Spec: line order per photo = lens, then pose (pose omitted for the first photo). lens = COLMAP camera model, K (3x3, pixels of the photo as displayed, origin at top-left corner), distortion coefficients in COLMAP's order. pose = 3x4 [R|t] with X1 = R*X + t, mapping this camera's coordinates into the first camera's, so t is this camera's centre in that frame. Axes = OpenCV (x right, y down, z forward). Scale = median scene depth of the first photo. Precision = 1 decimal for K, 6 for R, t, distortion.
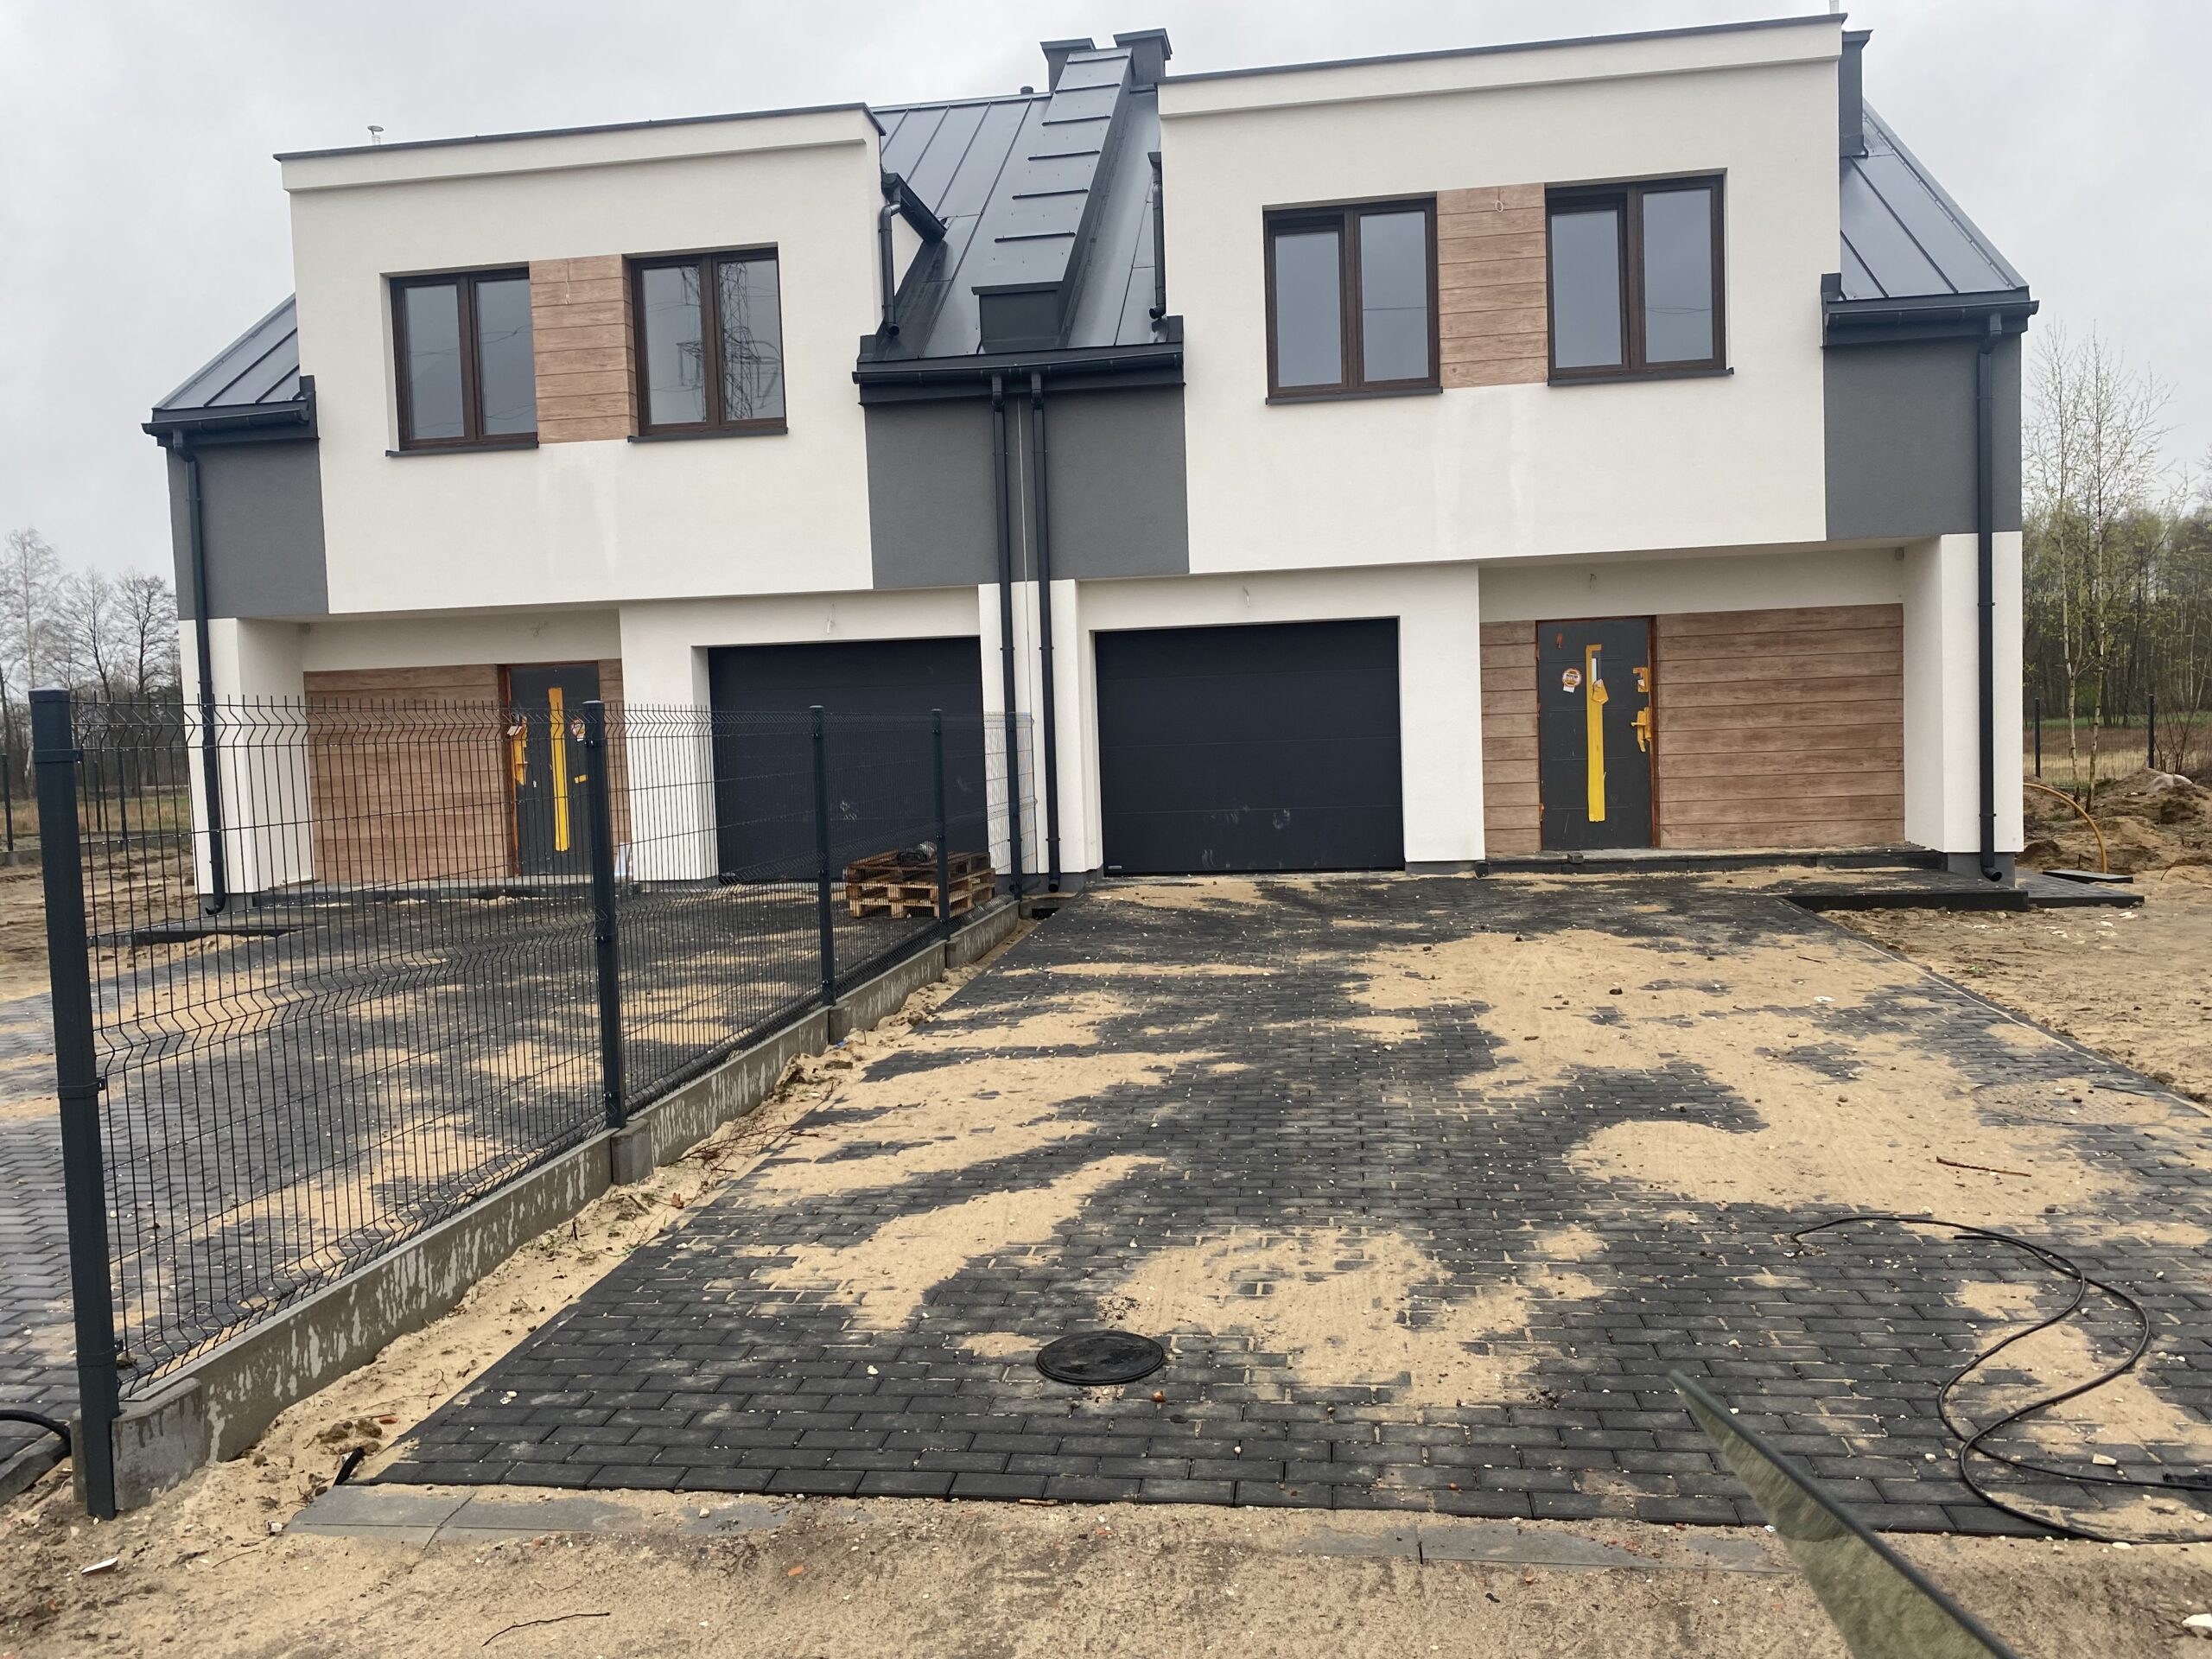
lens RADIAL K [[1684.3, 0, 1106.0], [0, 1684.3, 829.5], [0, 0, 1]] dist [0.057511, -0.064063]
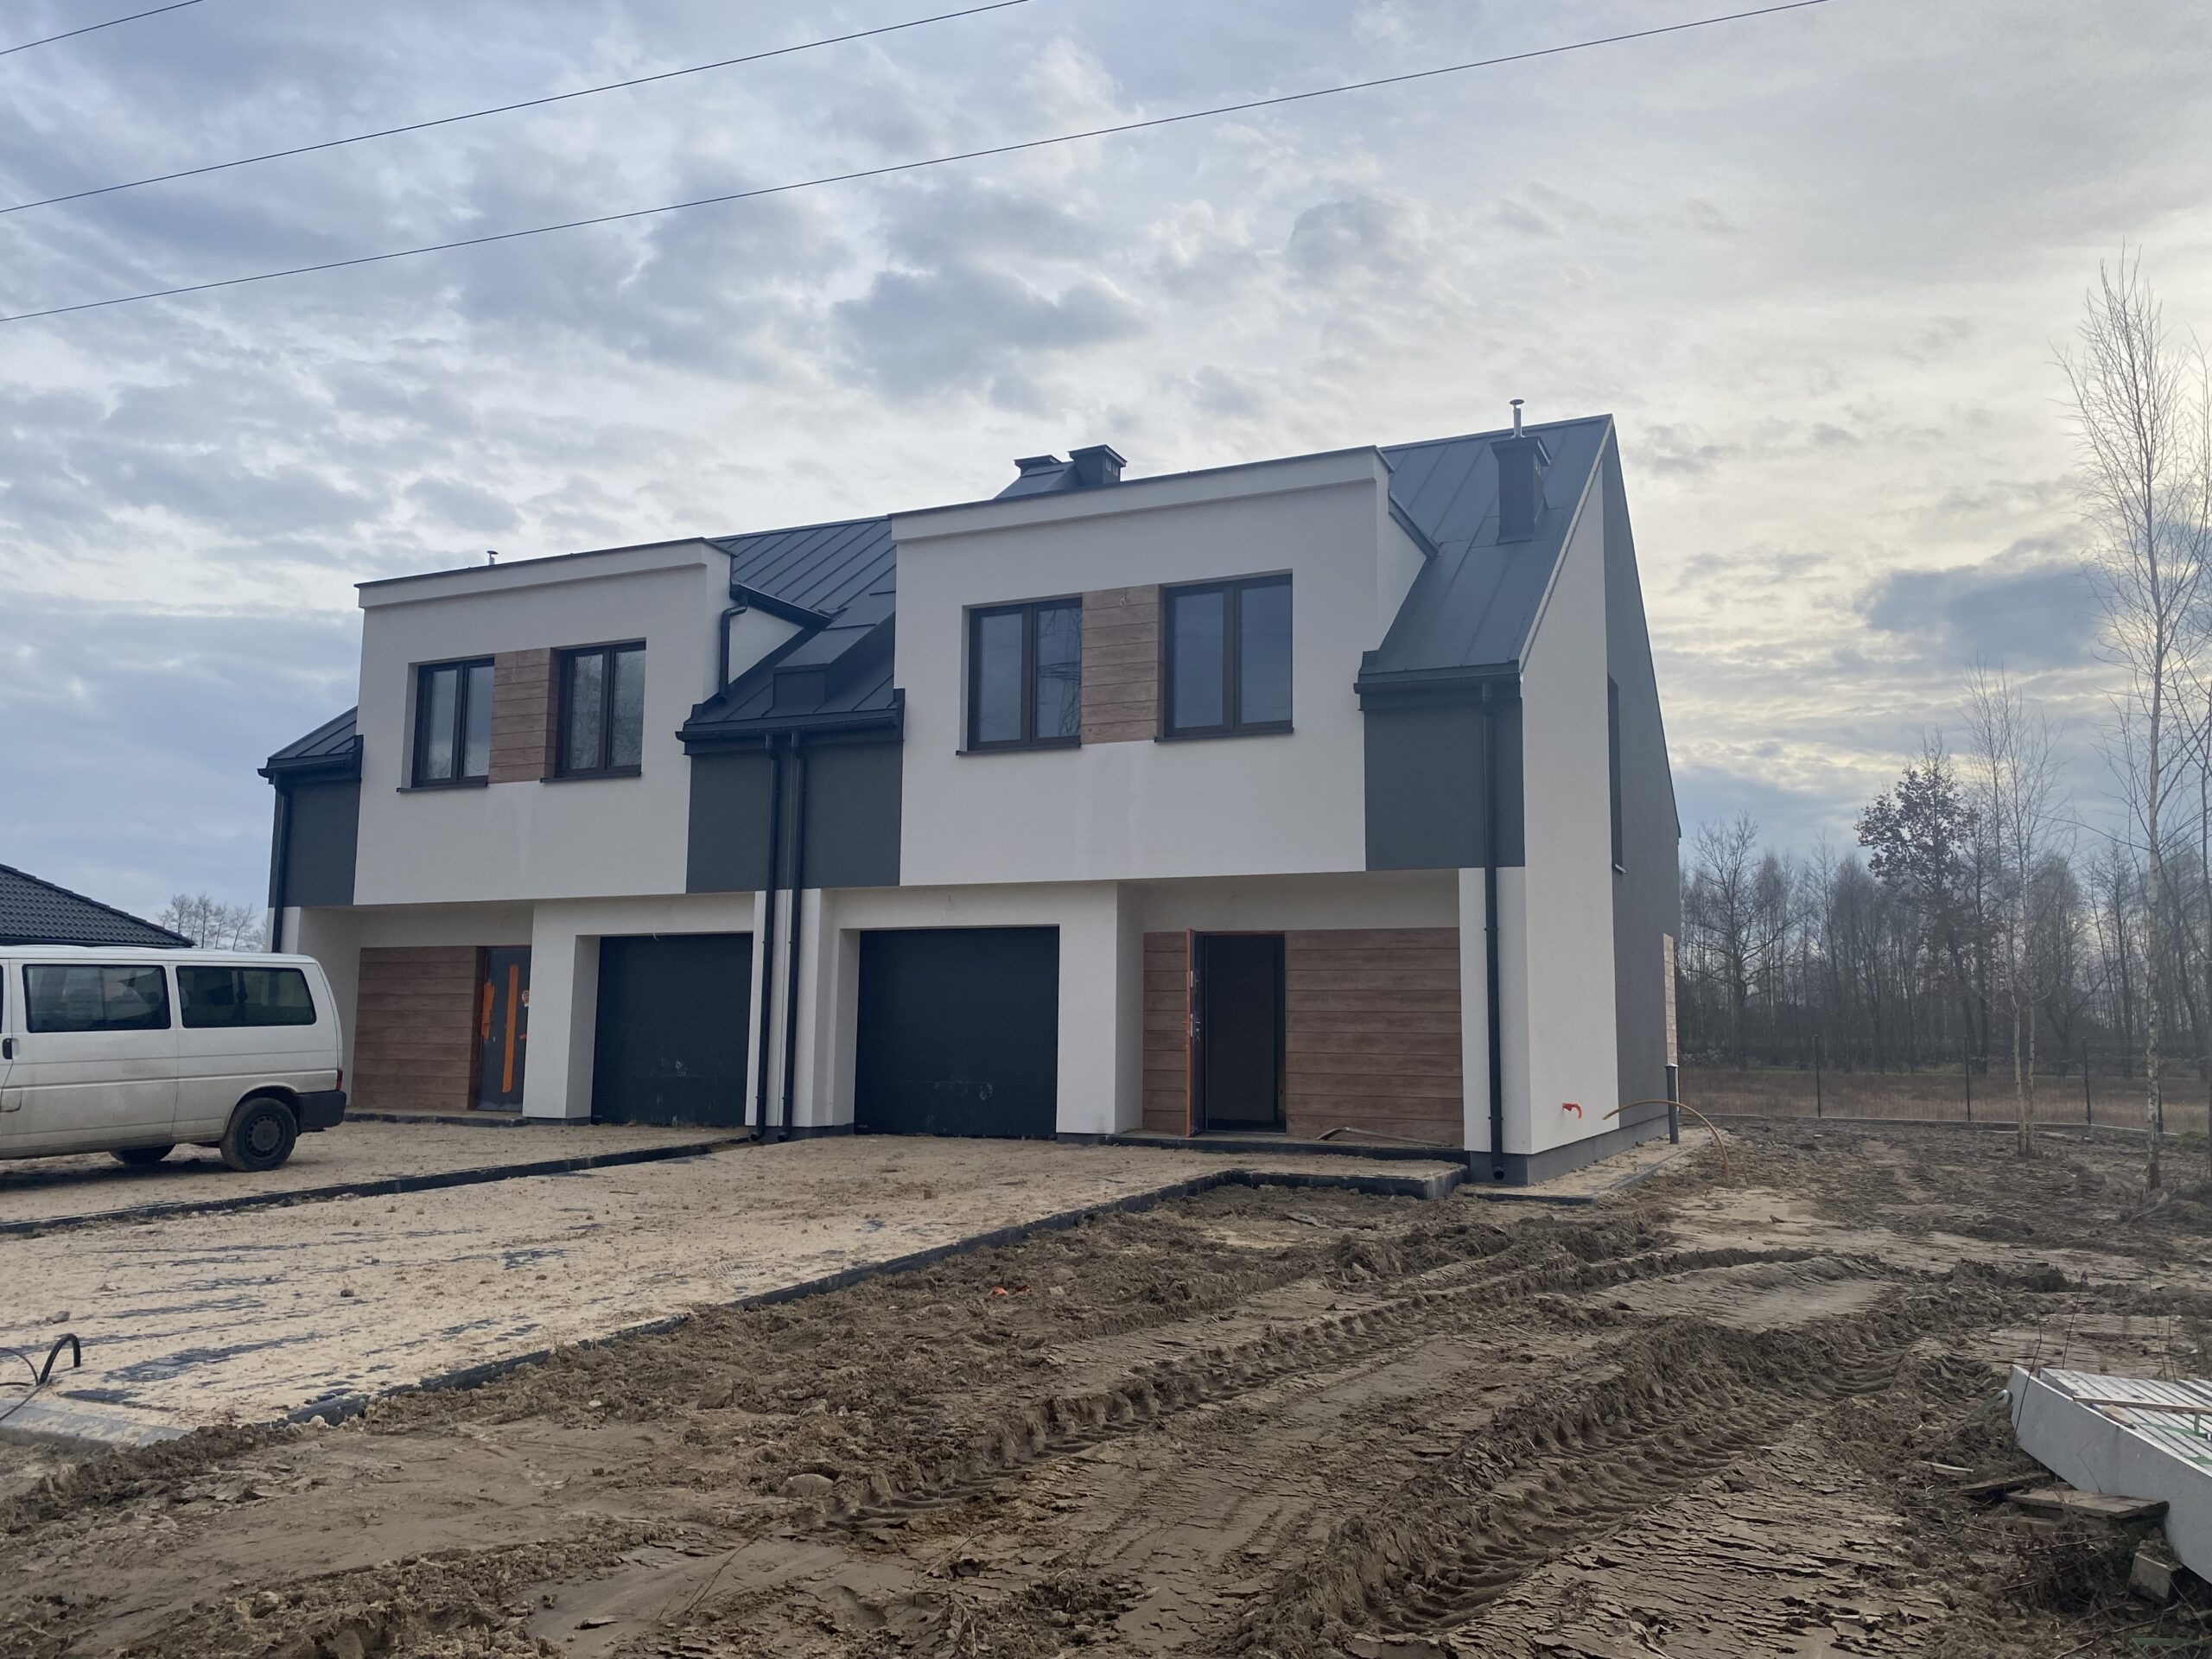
lens RADIAL K [[1684.3, 0, 1106.0], [0, 1684.3, 829.5], [0, 0, 1]] dist [0.057511, -0.064063]
pose [[0.961705, 0.010032, -0.273904, 0.522739], [-0.057326, 0.984590, -0.165215, 0.003122], [0.268025, 0.174590, 0.947460, -0.141477]]
